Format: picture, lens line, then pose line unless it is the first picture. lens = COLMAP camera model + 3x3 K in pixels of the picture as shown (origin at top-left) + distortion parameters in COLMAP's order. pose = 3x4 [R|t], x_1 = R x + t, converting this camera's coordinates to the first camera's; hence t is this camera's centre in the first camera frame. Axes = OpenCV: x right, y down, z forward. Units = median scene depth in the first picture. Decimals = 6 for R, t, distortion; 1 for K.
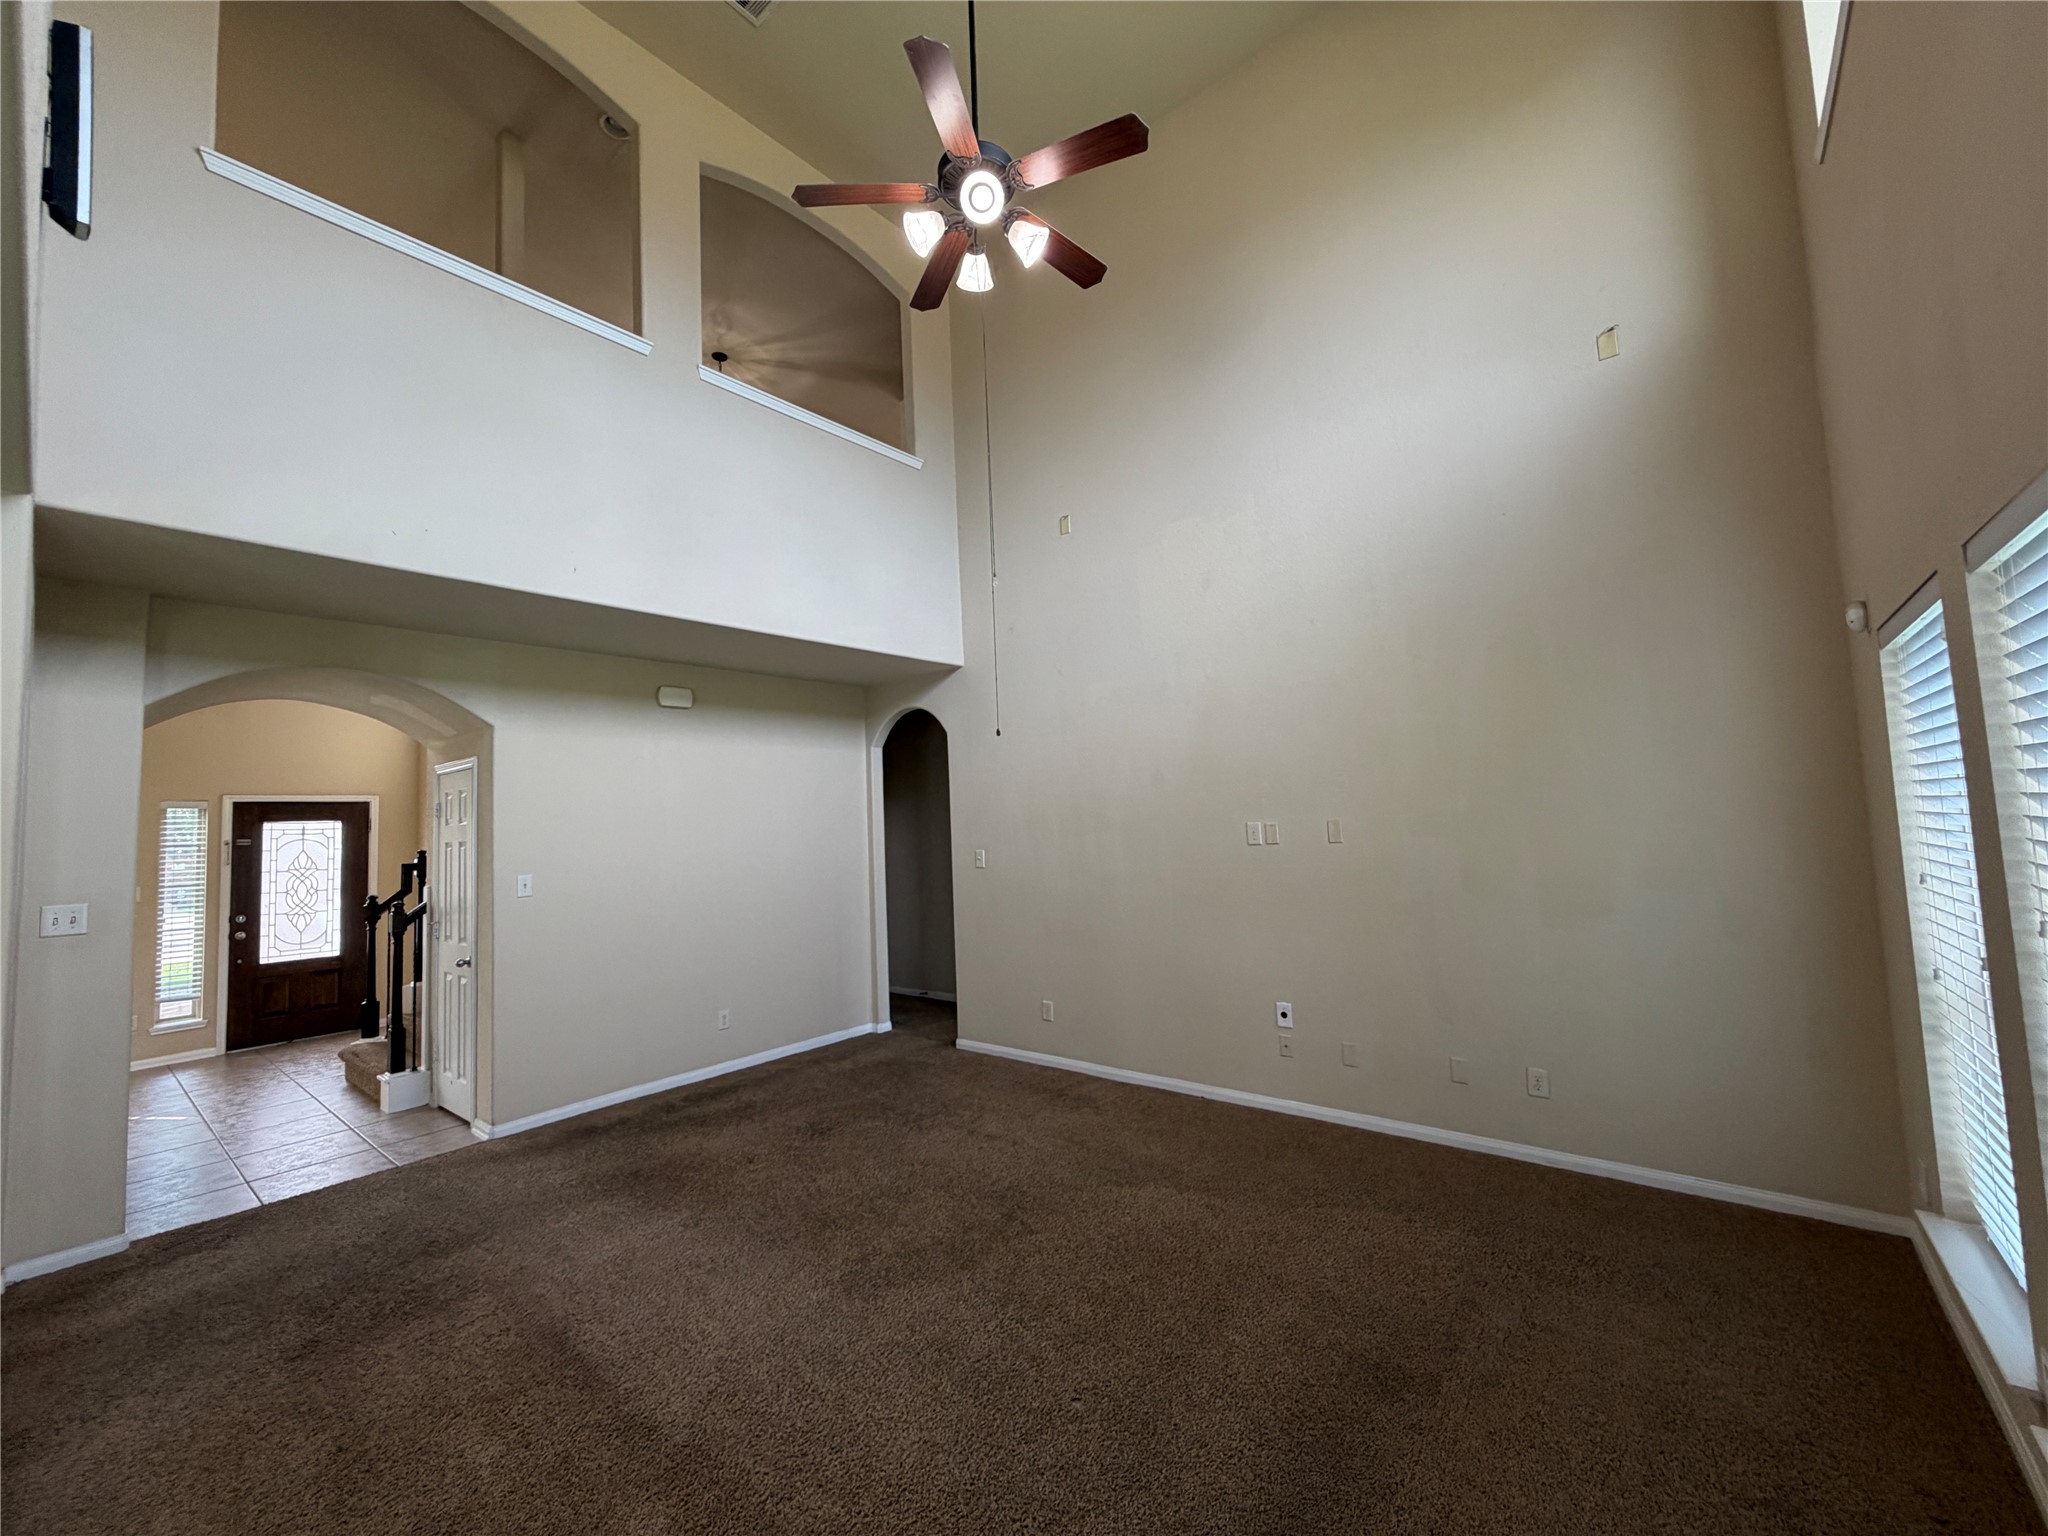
lens RADIAL K [[822.4, 0, 1016.5], [0, 822.4, 765.6], [0, 0, 1]] dist [0.001902, -0.000034]
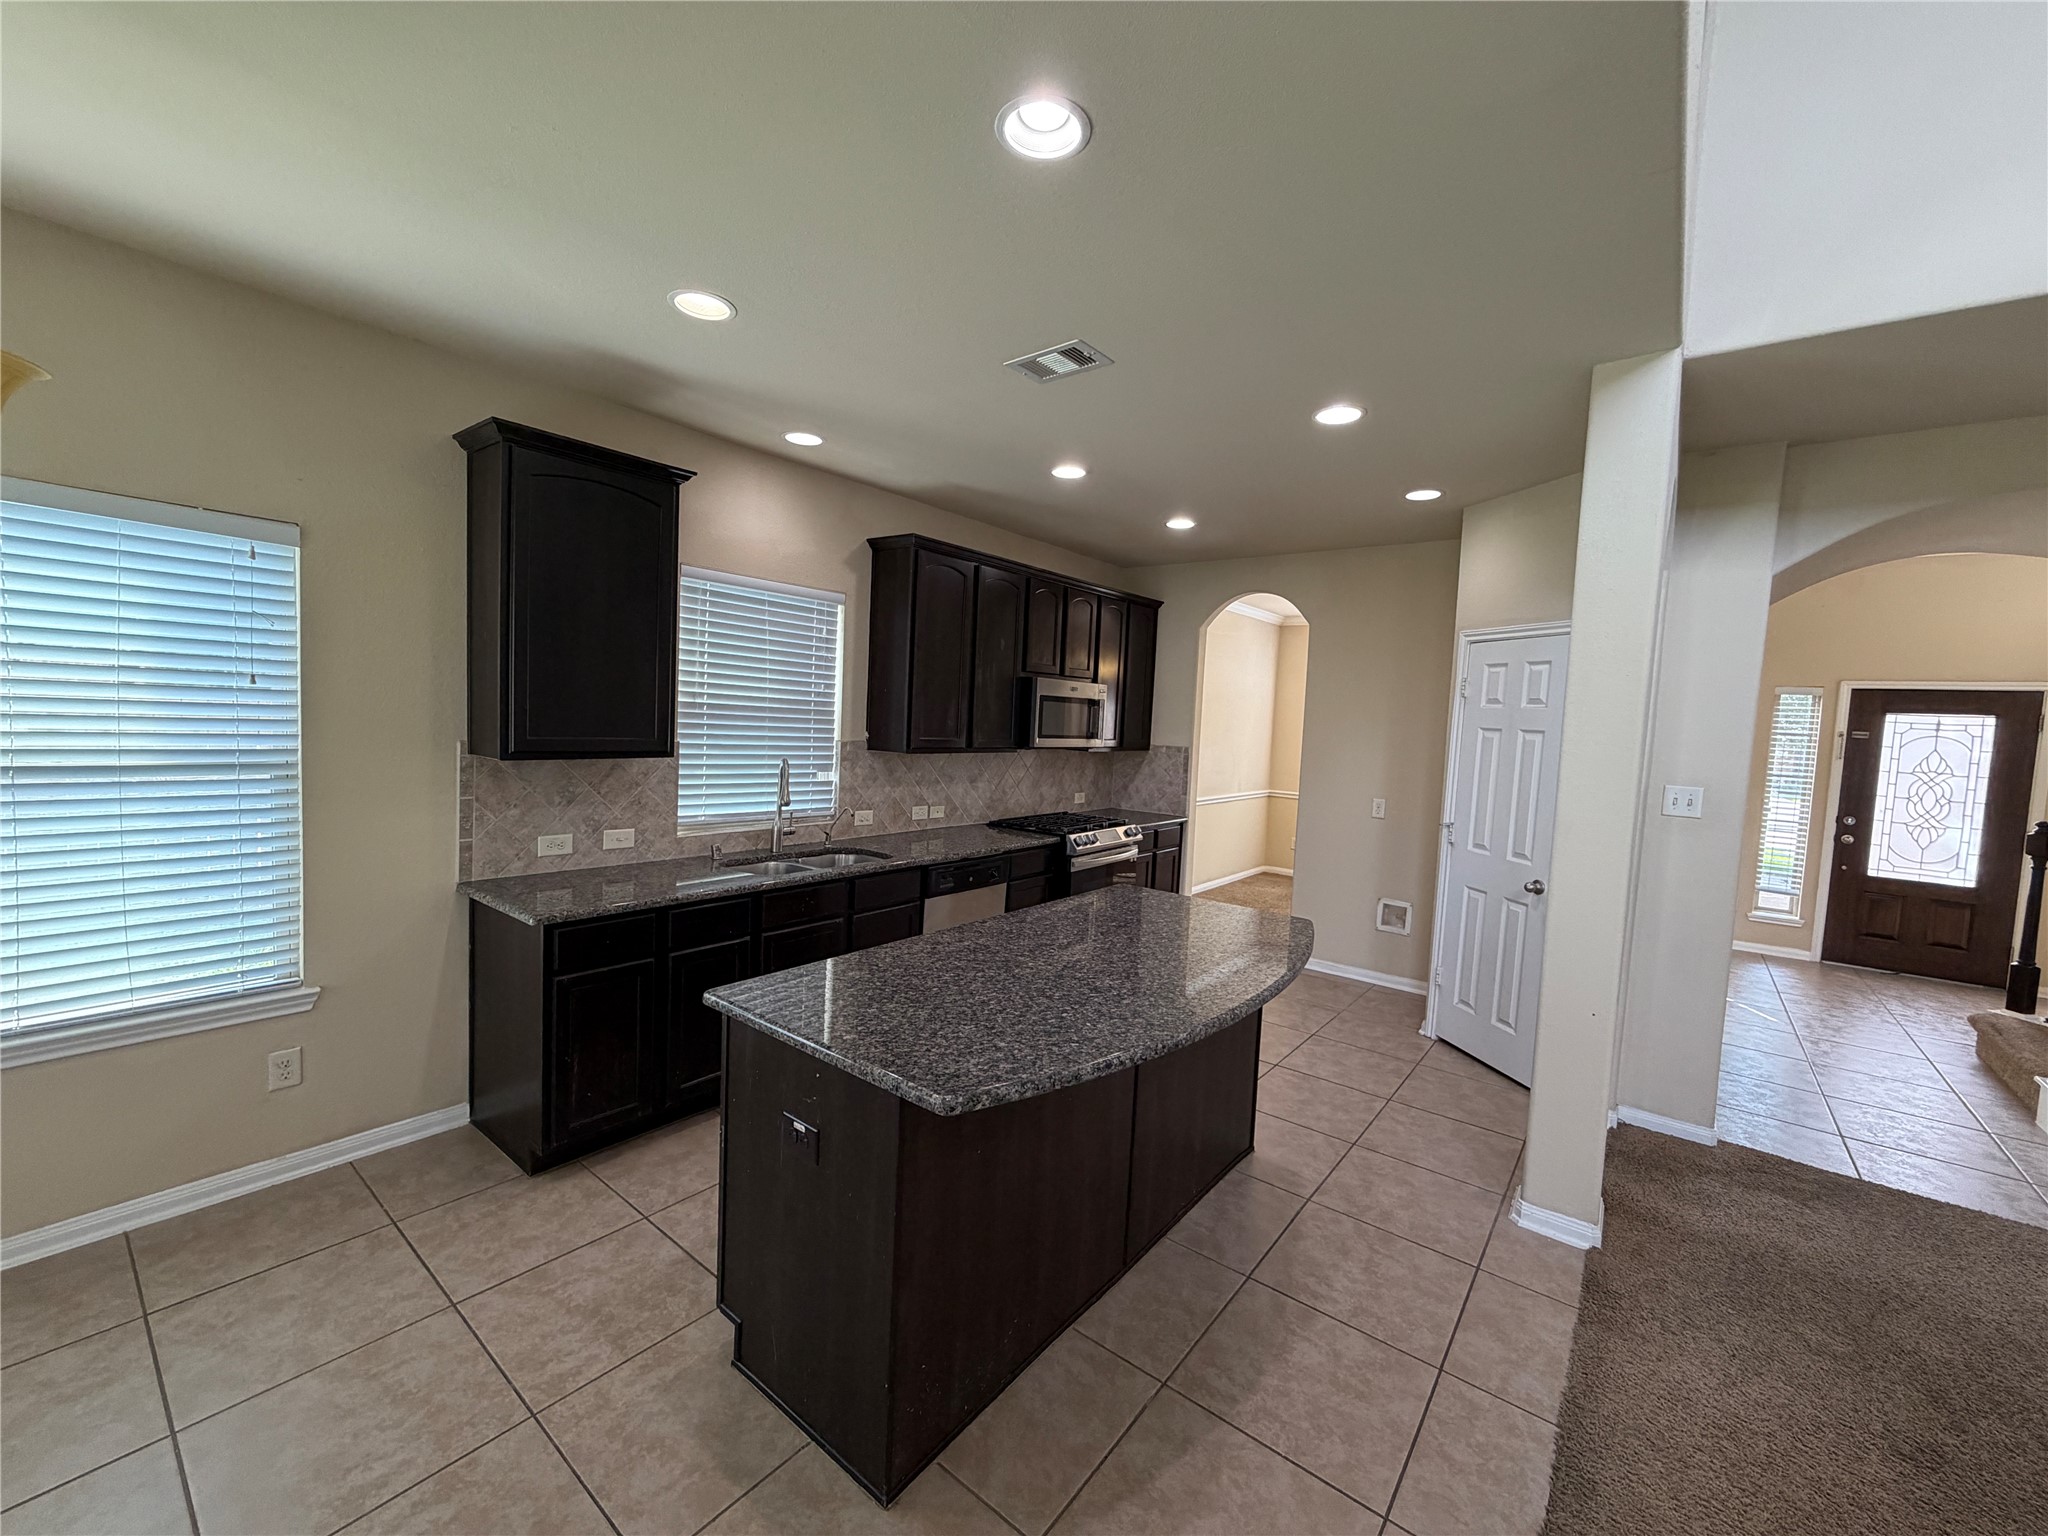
lens RADIAL K [[822.4, 0, 1017.9], [0, 822.4, 770.1], [0, 0, 1]] dist [0.001902, -0.000034]
pose [[0.029746, 0.112628, -0.993192, -0.094731], [0.028375, 0.993136, 0.113472, 0.005397], [0.999155, -0.031557, 0.026346, 0.084483]]
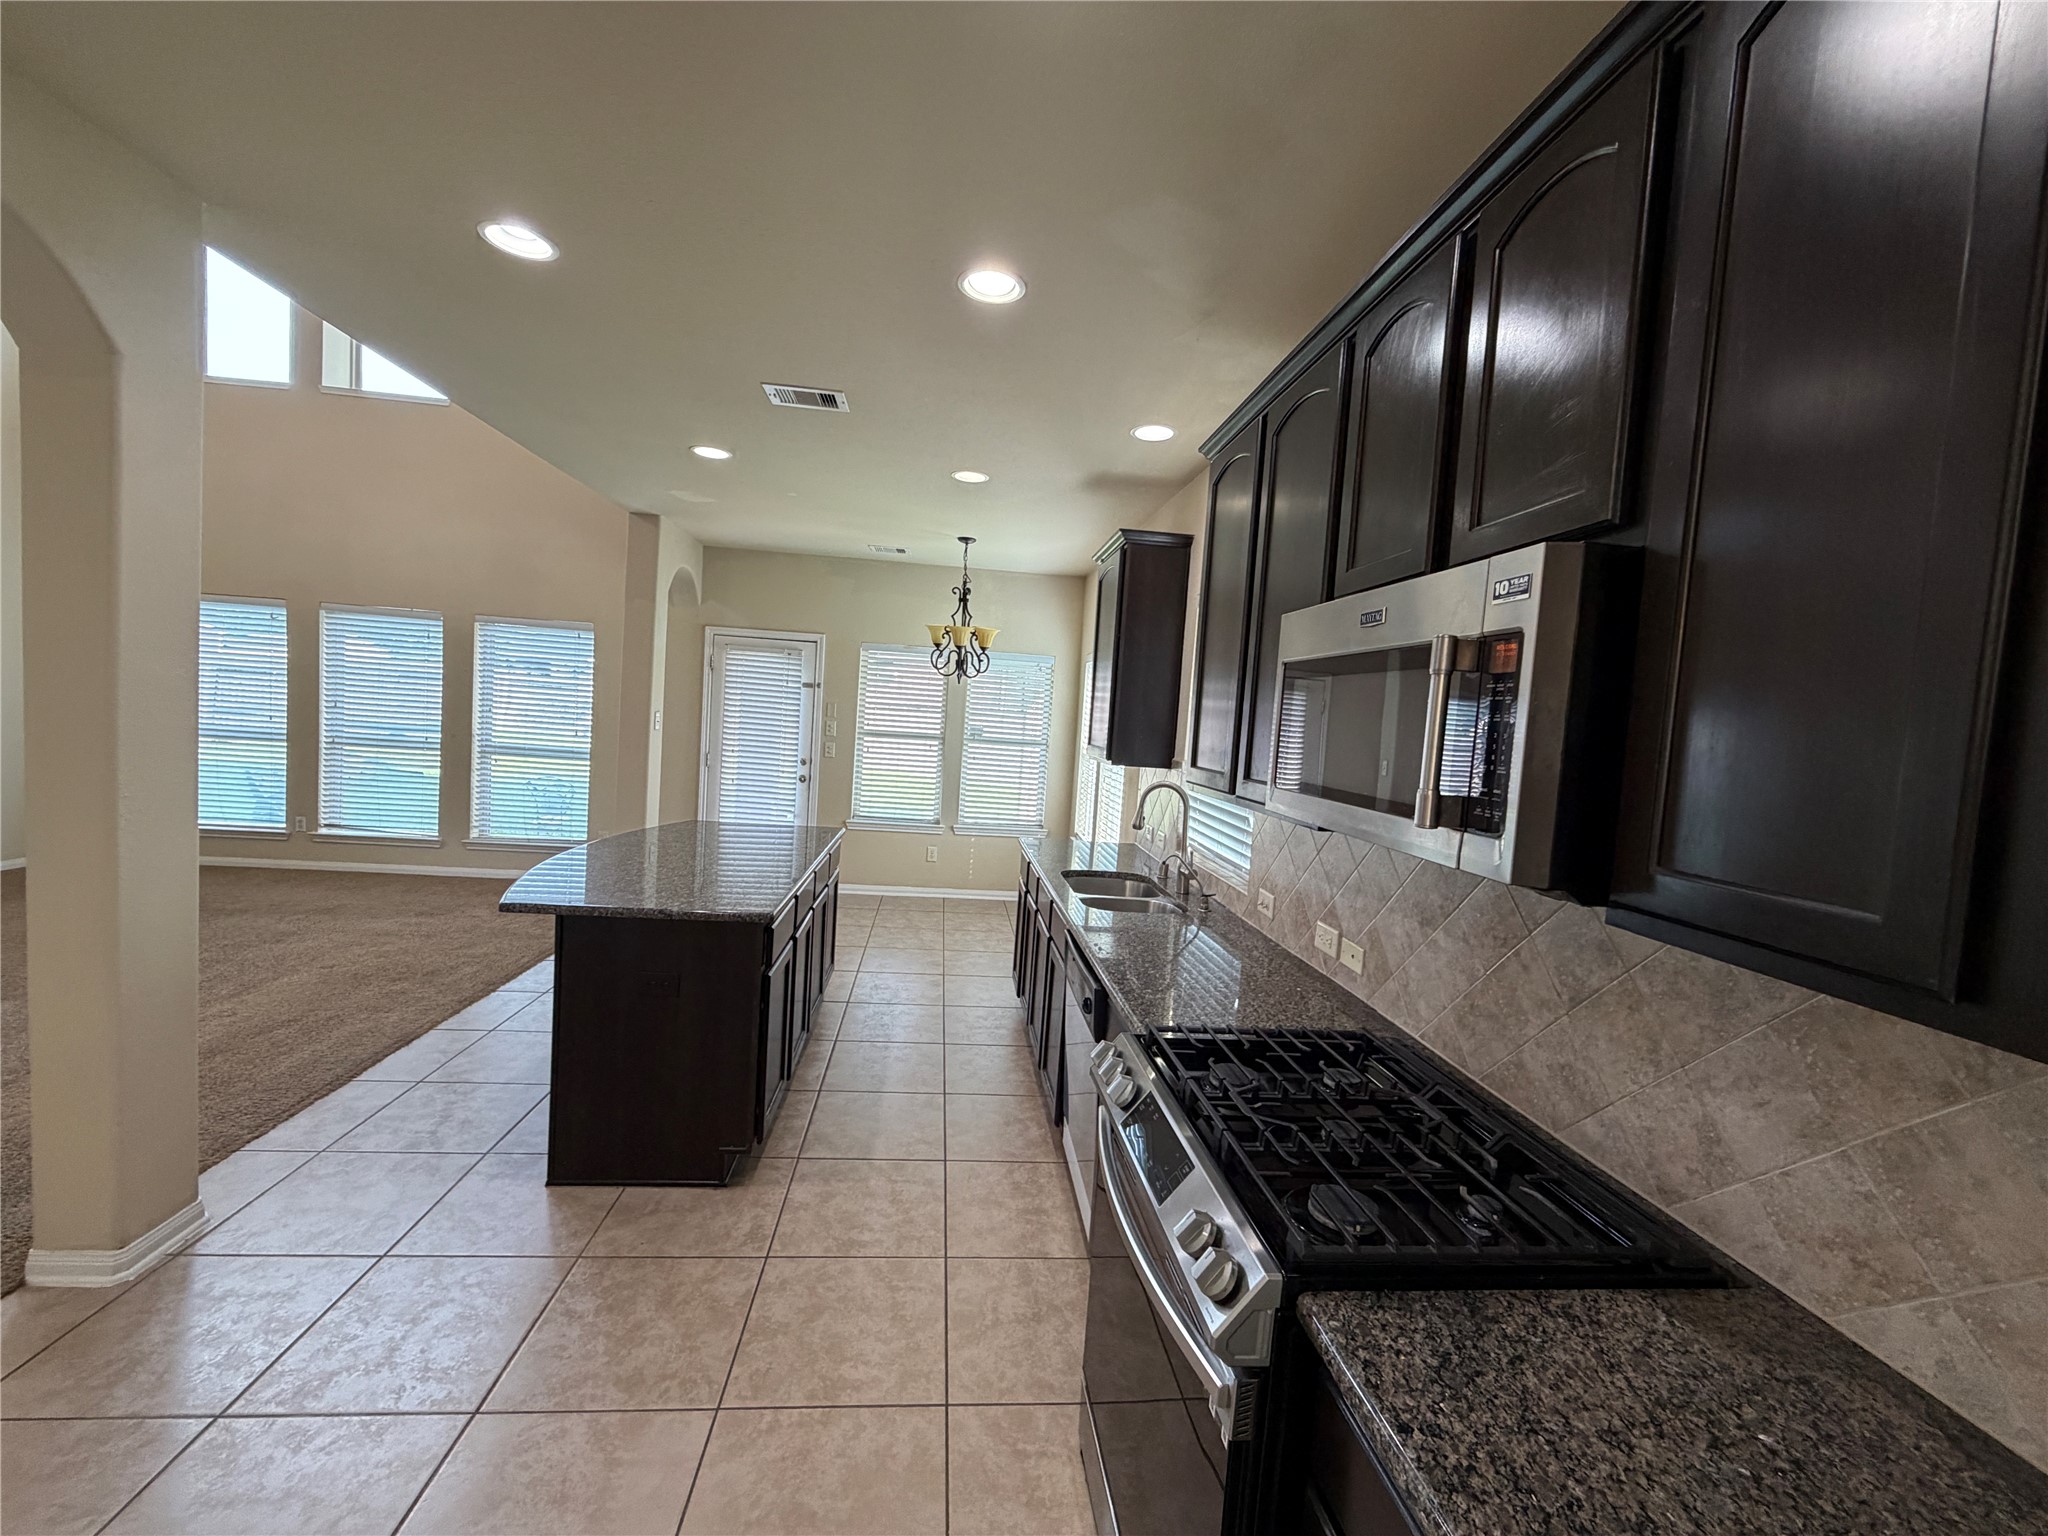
lens RADIAL K [[822.4, 0, 1021.9], [0, 822.4, 769.0], [0, 0, 1]] dist [0.001902, -0.000034]
pose [[-0.720152, -0.048767, 0.692100, -1.052972], [-0.087789, 0.995914, -0.021173, 0.075212], [-0.688240, -0.076007, -0.721491, 0.397685]]
